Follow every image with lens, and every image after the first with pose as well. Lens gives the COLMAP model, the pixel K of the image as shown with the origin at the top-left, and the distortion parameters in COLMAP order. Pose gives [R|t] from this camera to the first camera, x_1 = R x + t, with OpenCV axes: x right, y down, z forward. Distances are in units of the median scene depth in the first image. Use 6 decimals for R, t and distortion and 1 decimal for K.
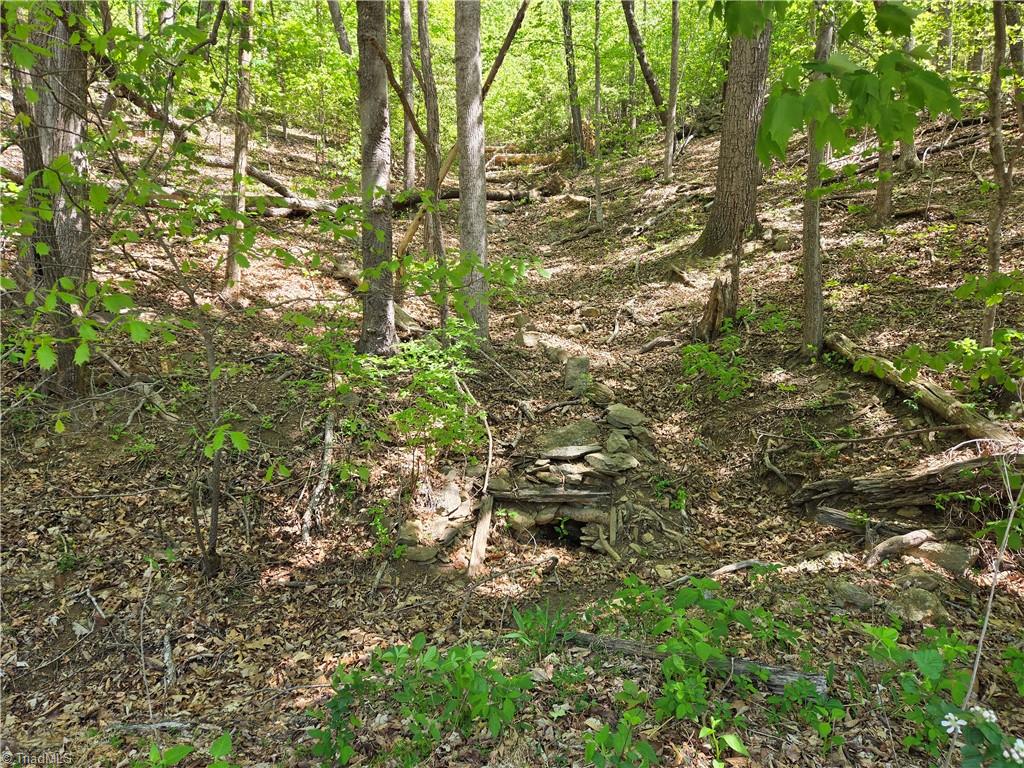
lens RADIAL K [[684.7, 0, 509.4], [0, 684.7, 383.8], [0, 0, 1]] dist [0.021063, -0.019708]
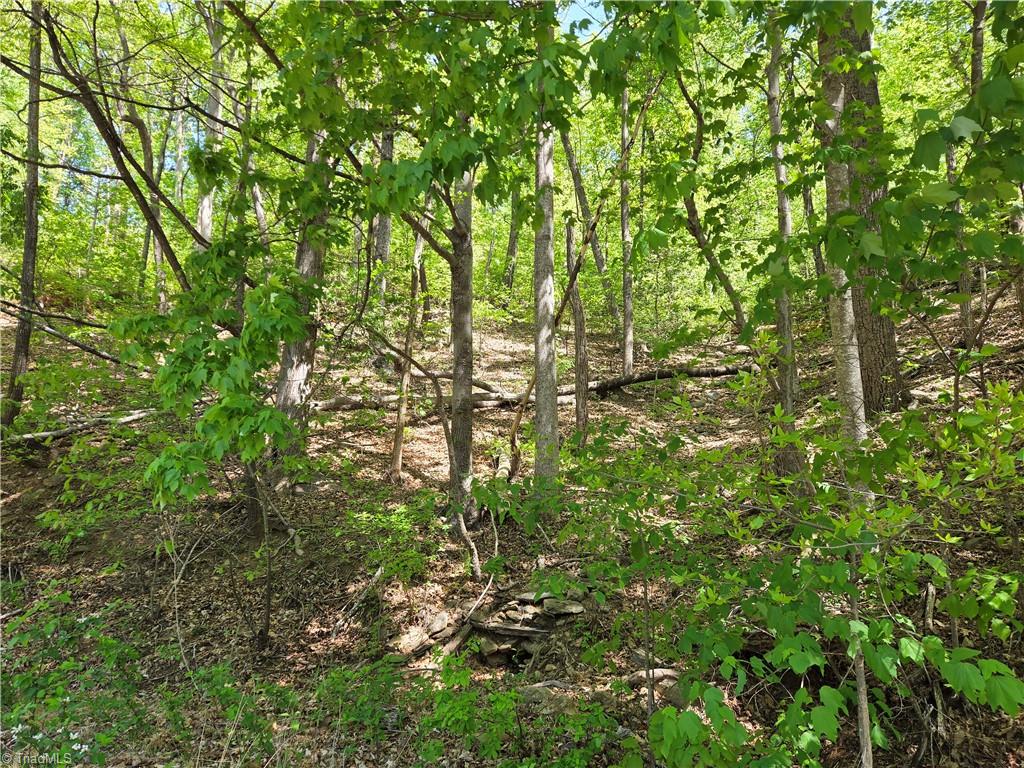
lens RADIAL K [[684.7, 0, 511.5], [0, 684.7, 384.8], [0, 0, 1]] dist [0.021063, -0.019708]
pose [[0.887889, -0.059458, -0.456199, 0.719950], [-0.051414, 0.972578, -0.226823, 0.008593], [0.457175, 0.224849, 0.860485, -0.227152]]
